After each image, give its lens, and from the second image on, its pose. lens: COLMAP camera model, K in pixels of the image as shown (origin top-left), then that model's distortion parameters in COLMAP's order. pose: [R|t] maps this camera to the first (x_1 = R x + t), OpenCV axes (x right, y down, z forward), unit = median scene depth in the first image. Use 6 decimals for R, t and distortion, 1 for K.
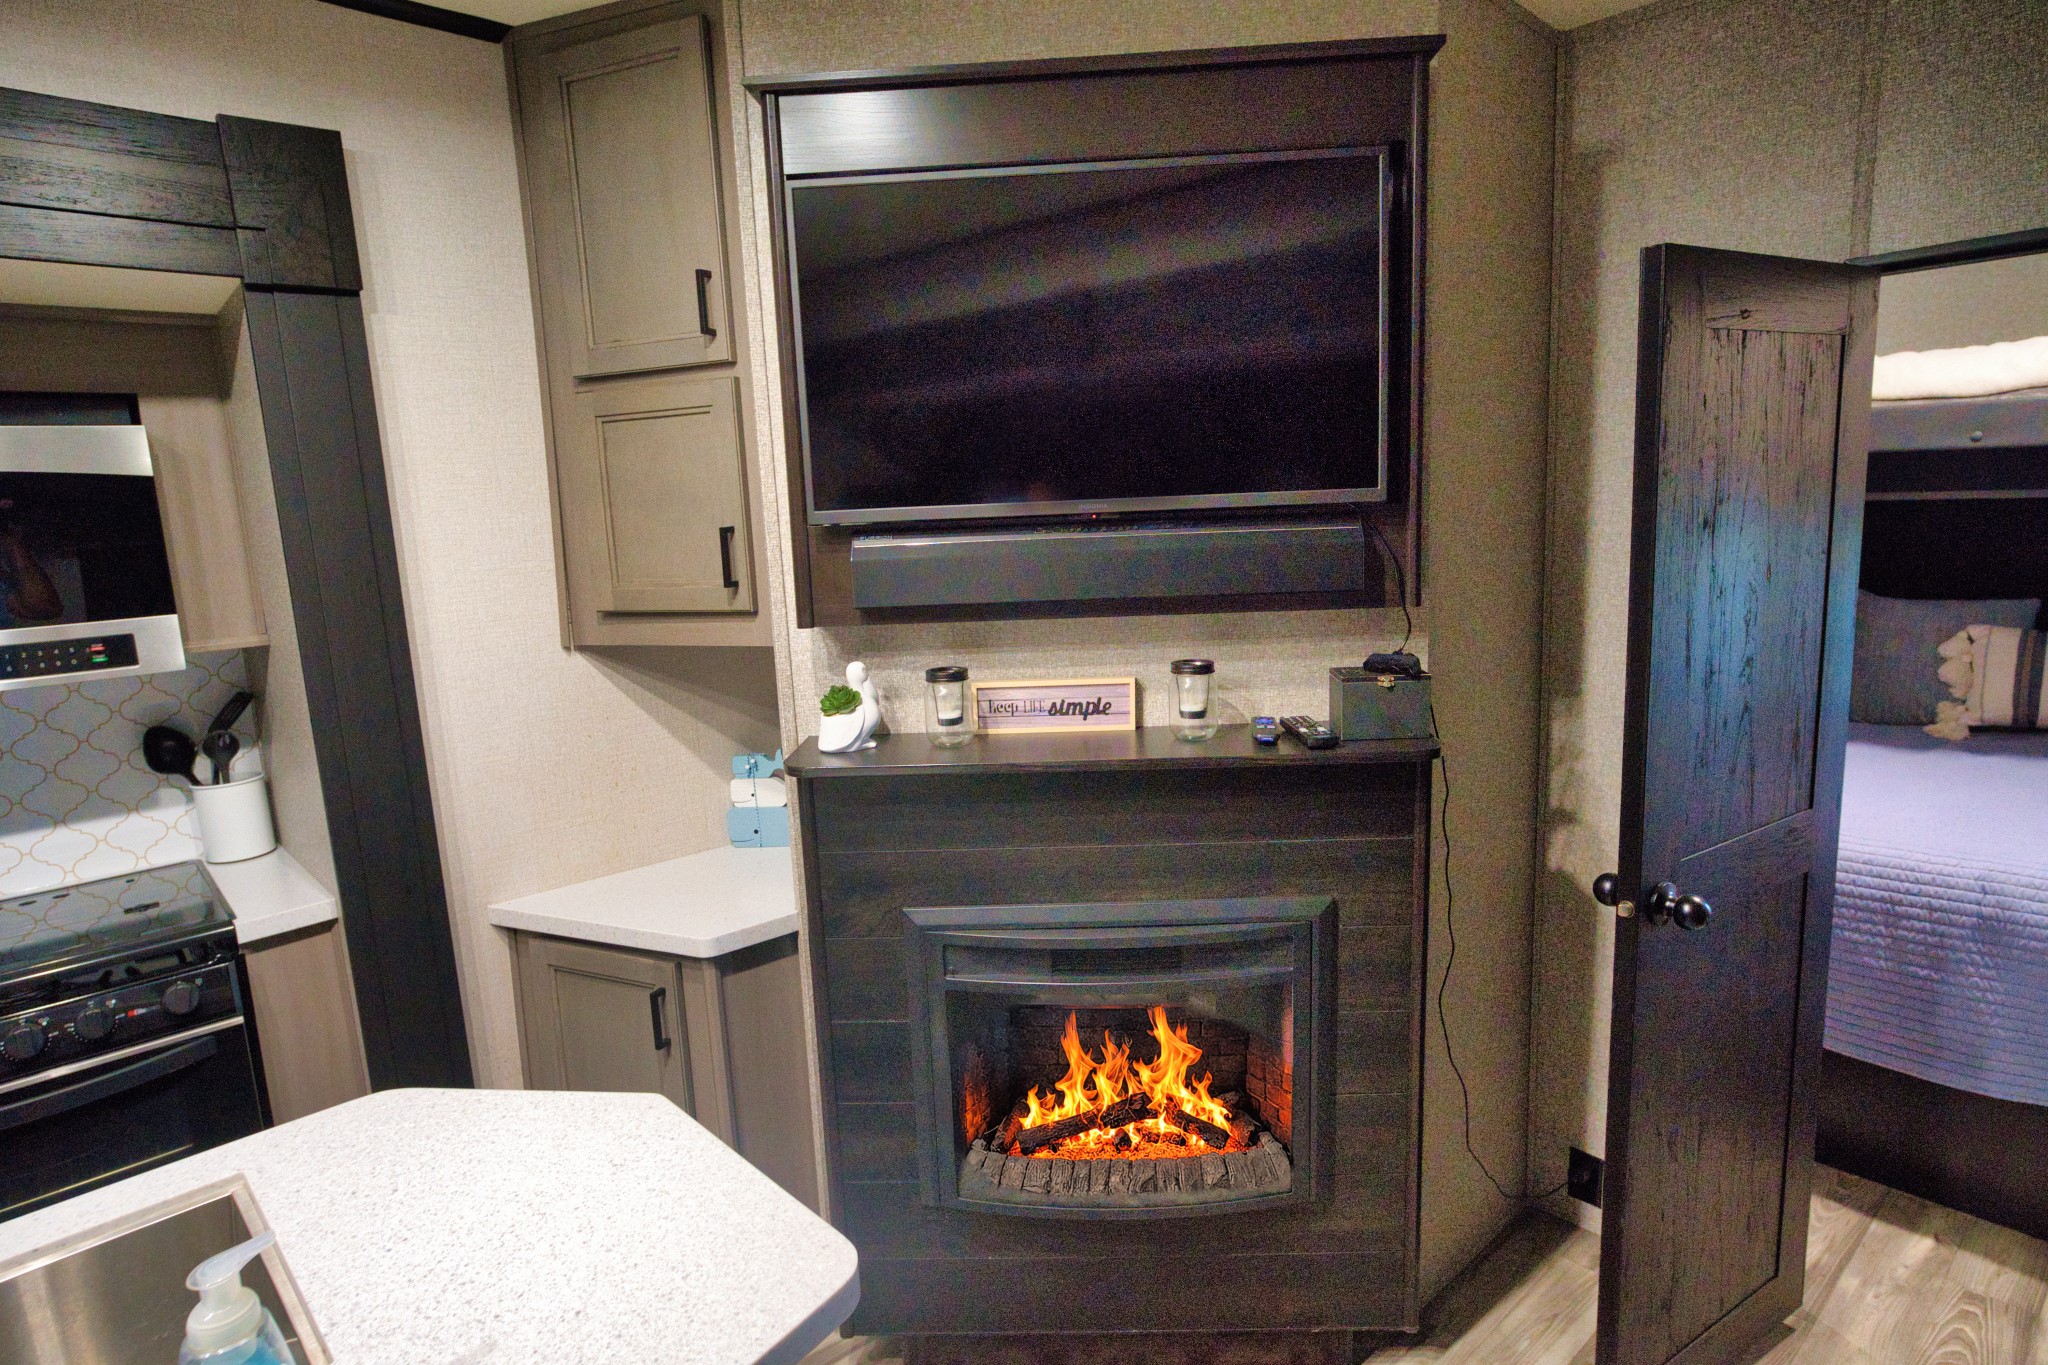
lens RADIAL K [[1164.4, 0, 1024.0], [0, 1164.4, 682.5], [0, 0, 1]] dist [-0.034697, 0.029458]
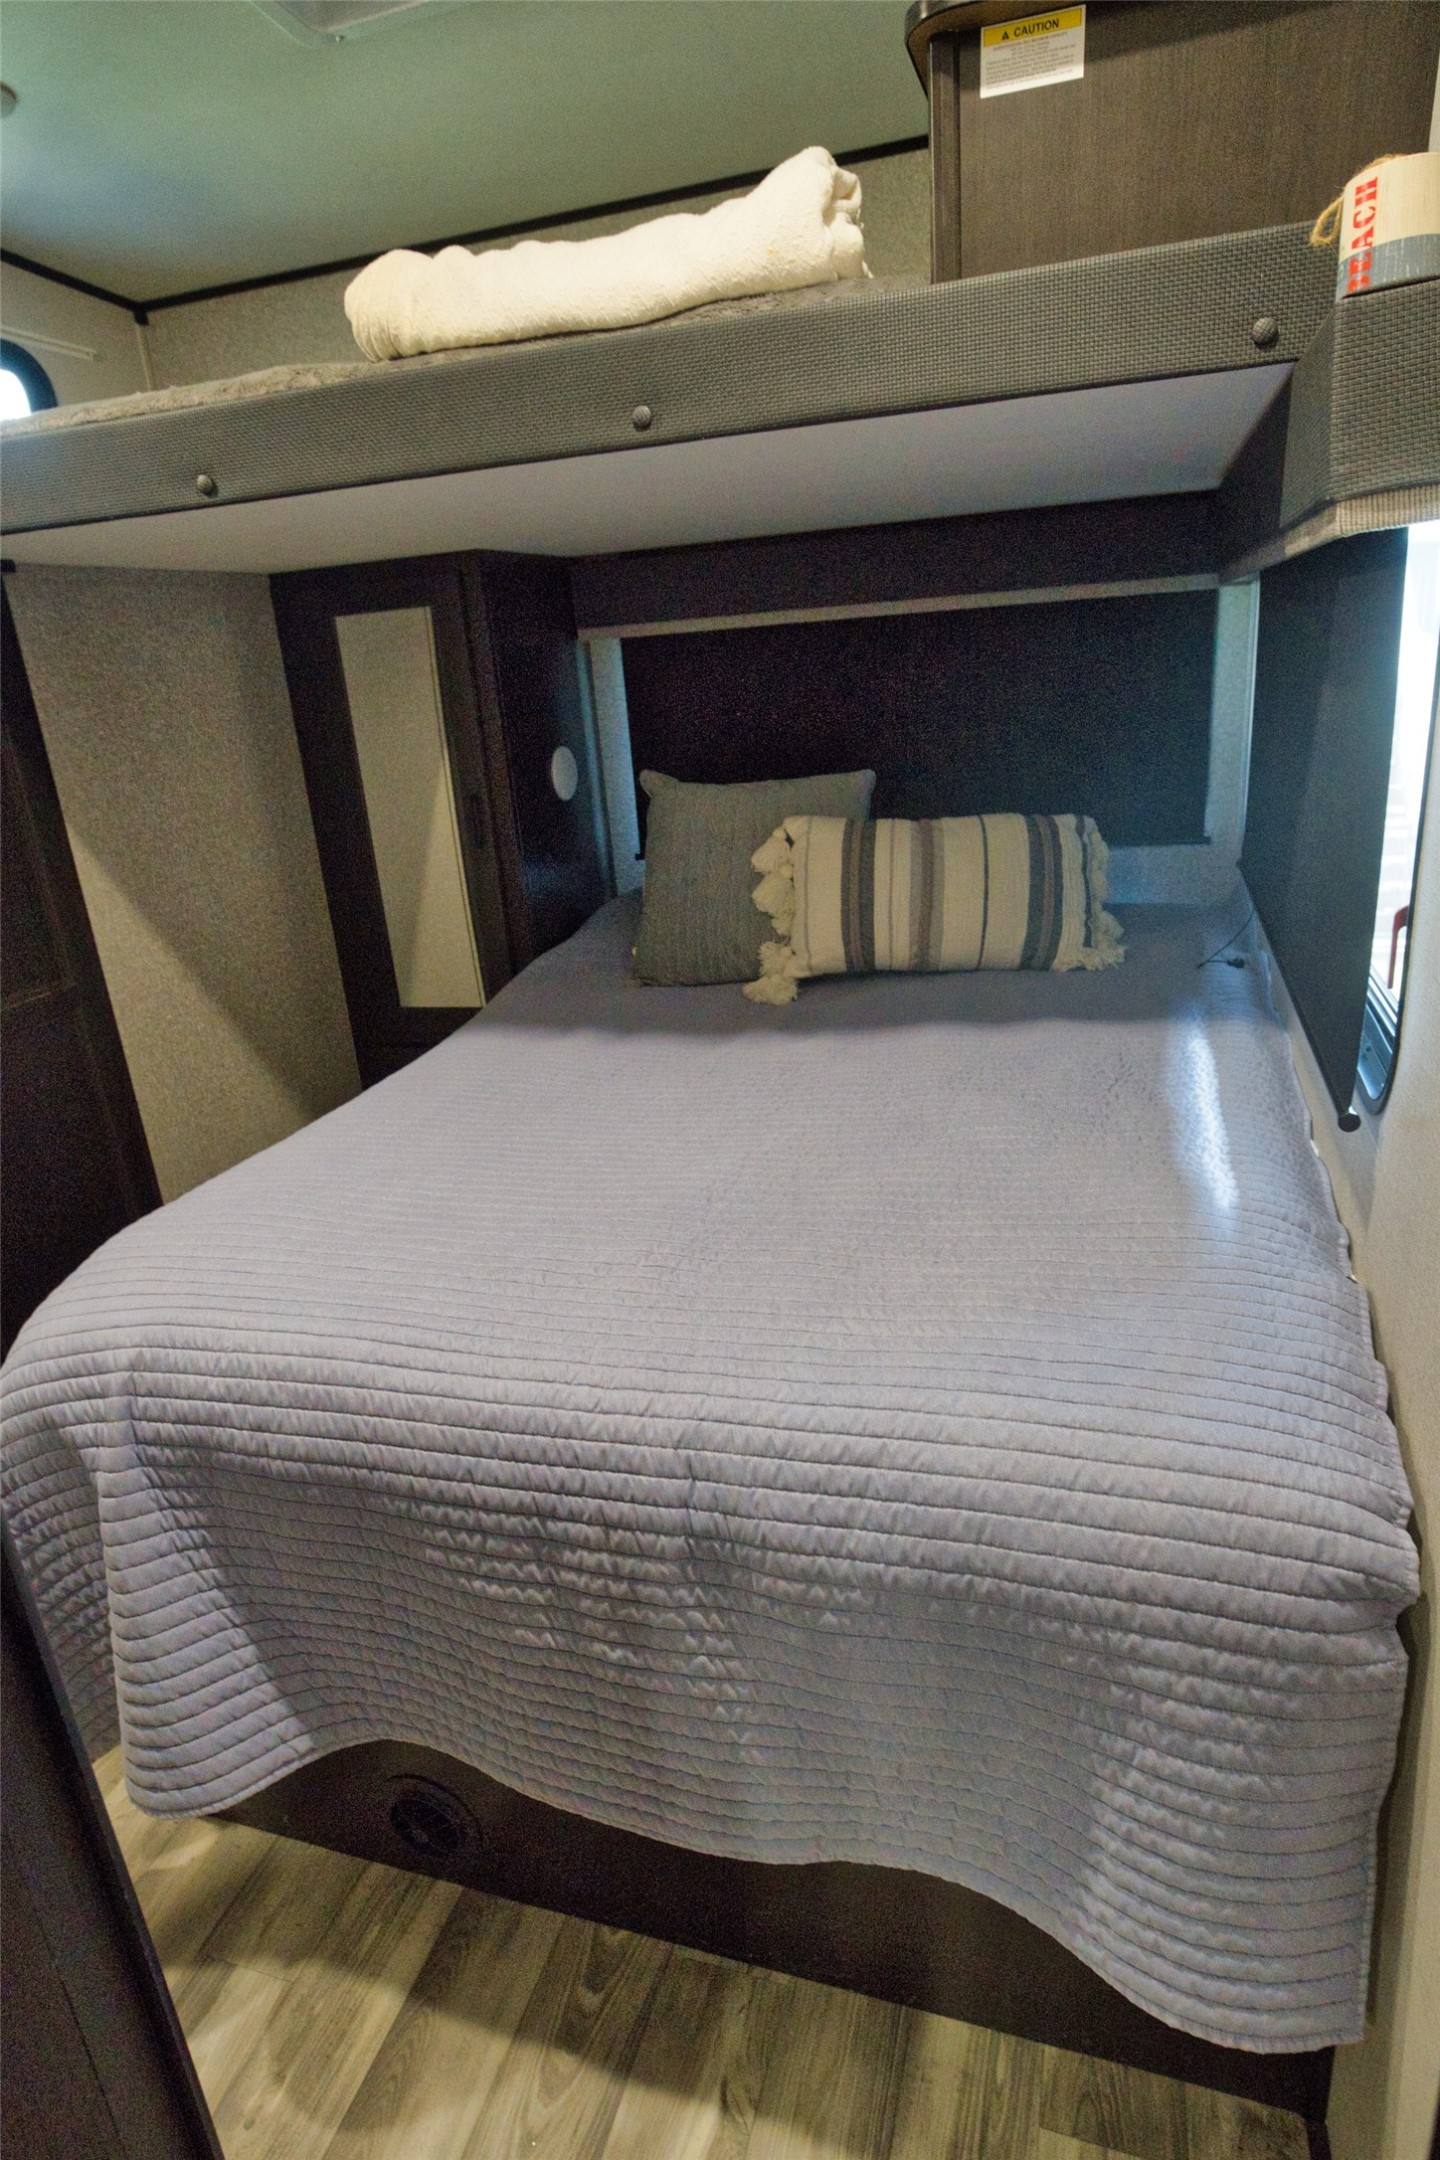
lens RADIAL K [[1228.0, 0, 720.0], [0, 1228.0, 1080.0], [0, 0, 1]] dist [-0.034697, 0.029458]
pose [[0.865403, -0.185099, 0.465635, 0.616866], [0.121442, 0.979043, 0.163484, -0.032003], [-0.486137, -0.084932, 0.869745, 0.575127]]
